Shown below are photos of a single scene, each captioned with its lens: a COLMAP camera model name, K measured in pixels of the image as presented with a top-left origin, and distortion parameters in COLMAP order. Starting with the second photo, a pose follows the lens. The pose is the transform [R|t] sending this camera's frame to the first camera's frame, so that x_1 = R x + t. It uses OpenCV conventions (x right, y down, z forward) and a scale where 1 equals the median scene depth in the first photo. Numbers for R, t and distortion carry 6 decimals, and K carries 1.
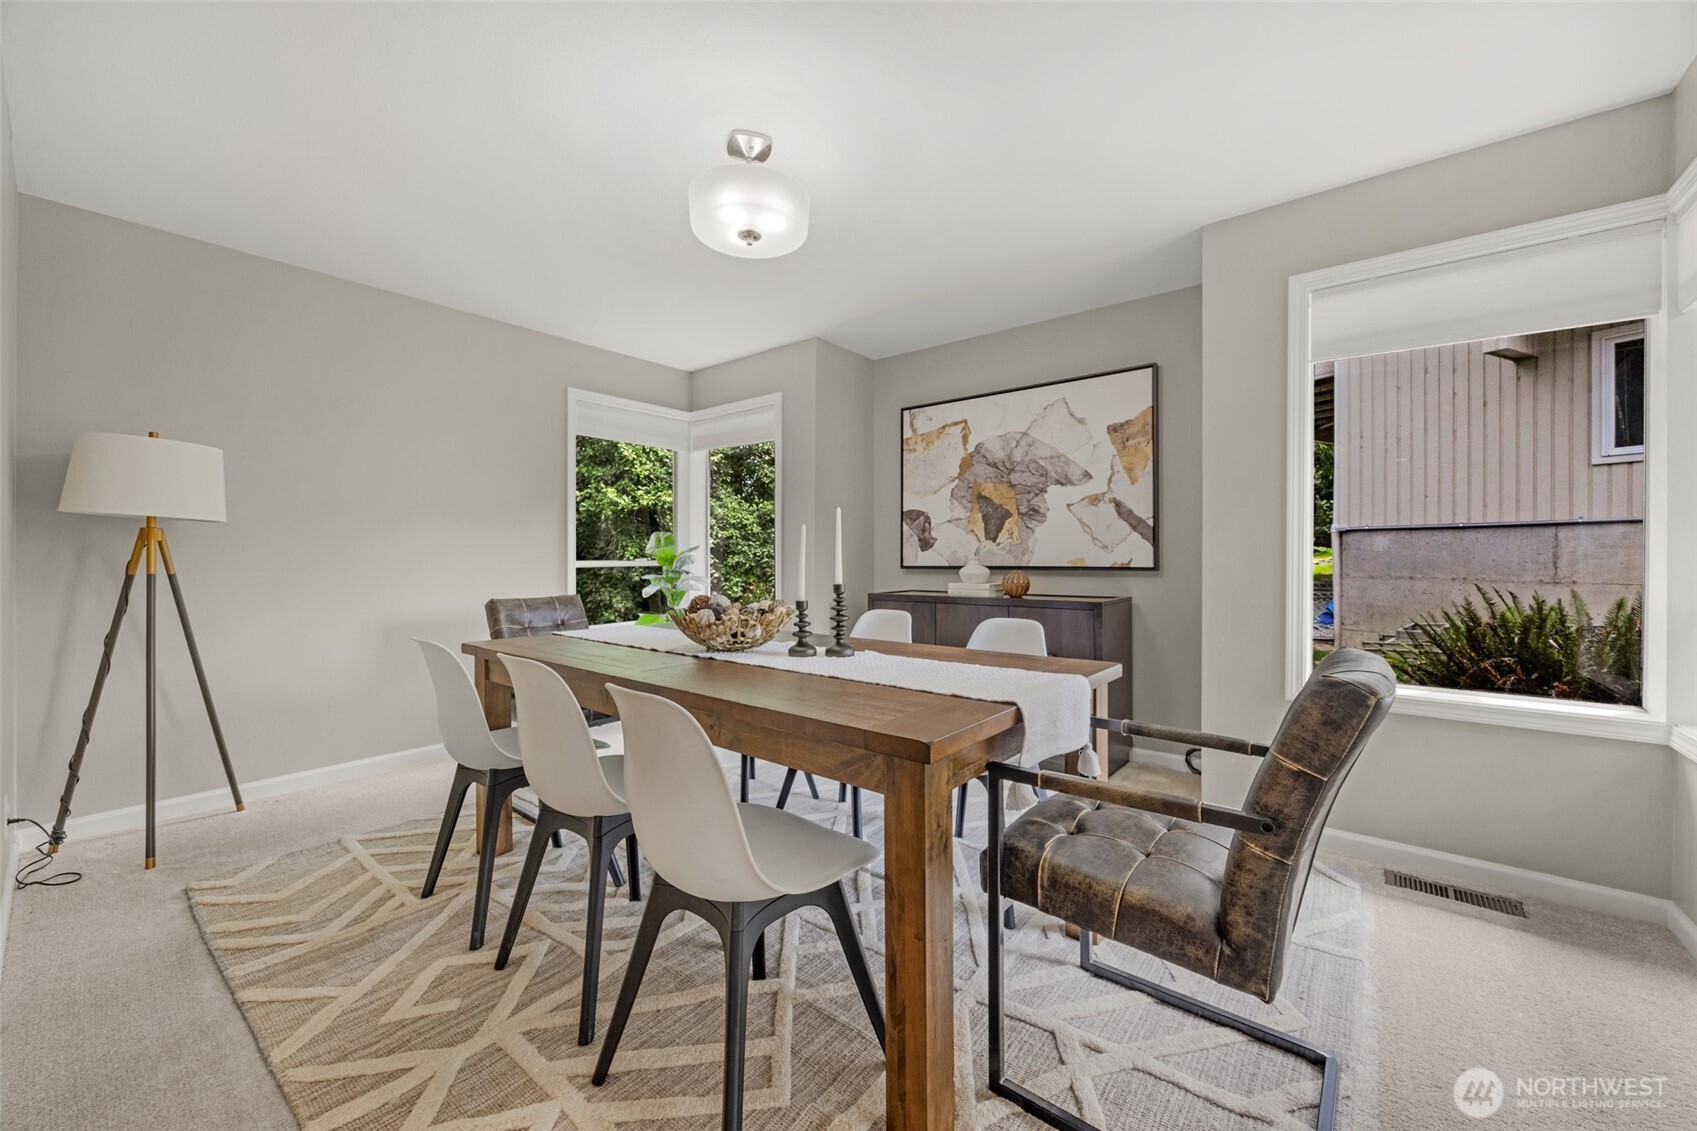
lens RADIAL K [[653.6, 0, 844.4], [0, 653.6, 558.8], [0, 0, 1]] dist [-0.002972, 0.000423]
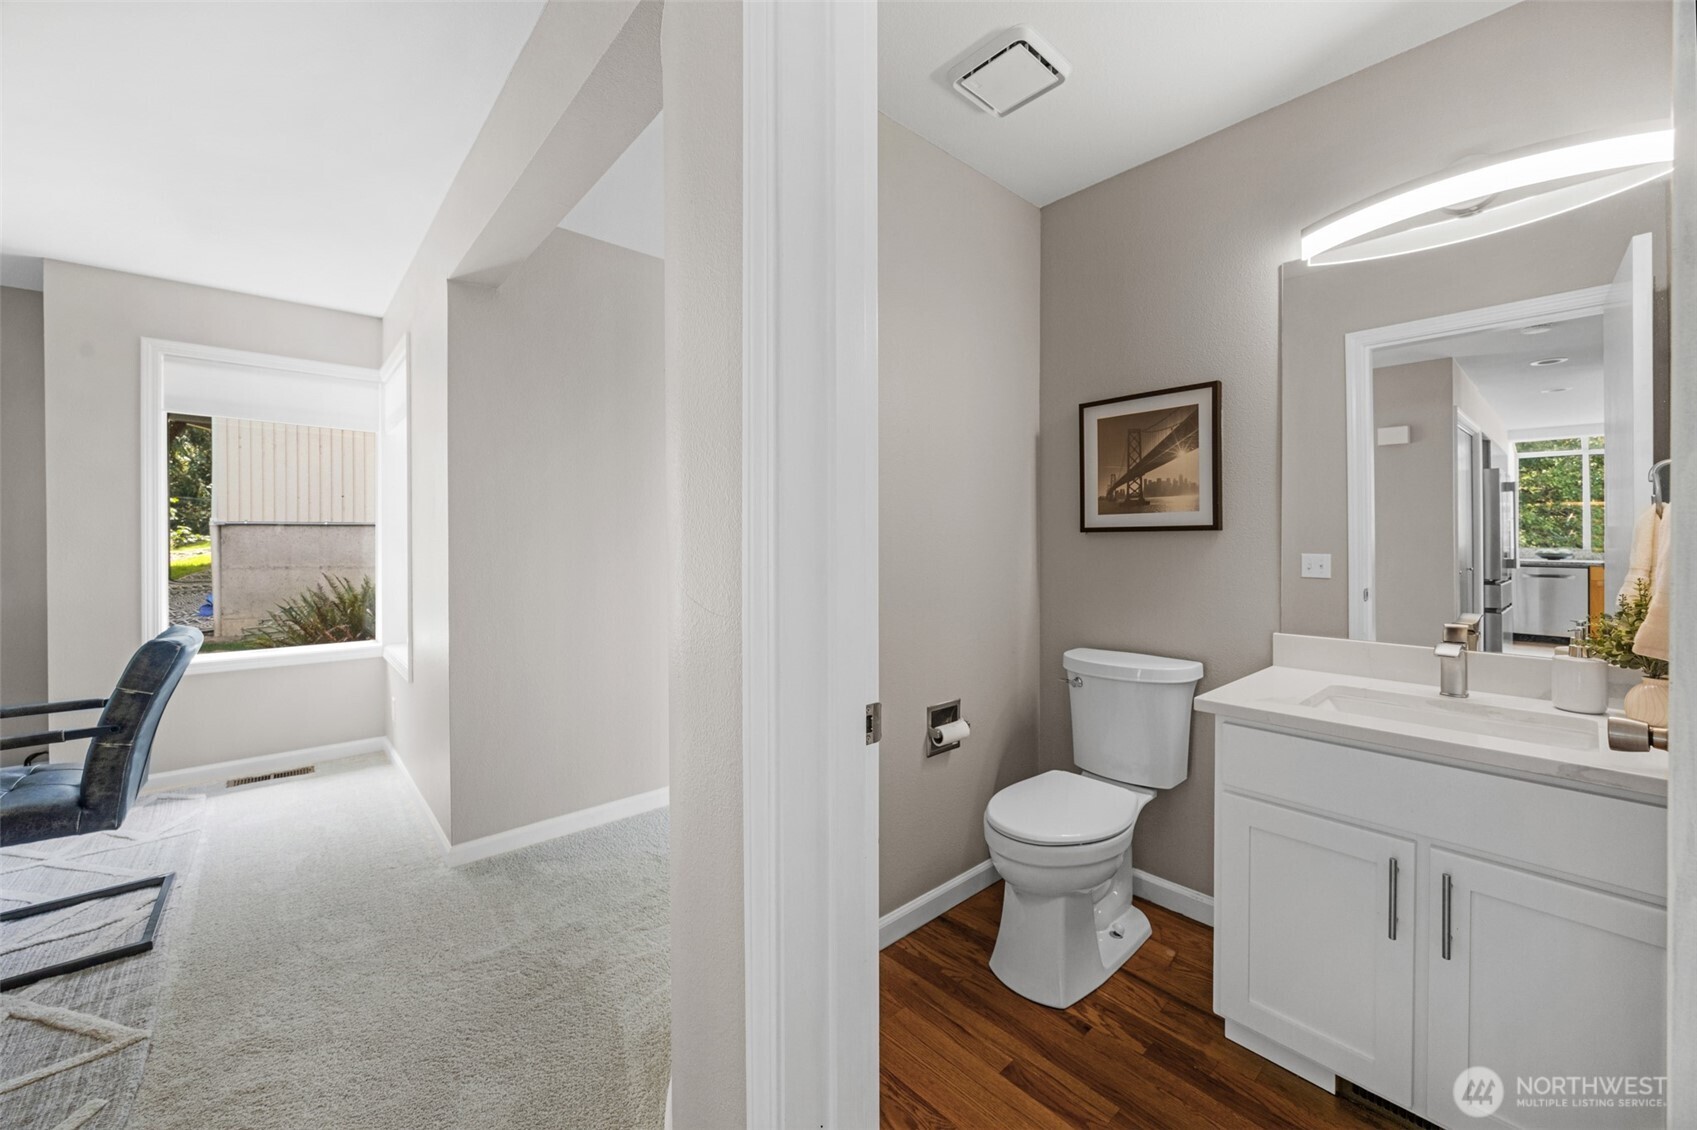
lens RADIAL K [[653.6, 0, 844.7], [0, 653.6, 547.6], [0, 0, 1]] dist [-0.002972, 0.000423]
pose [[0.168445, -0.007633, 0.985682, -0.410397], [0.001547, 0.999971, 0.007479, -0.052695], [-0.985710, 0.000265, 0.168452, -0.677104]]
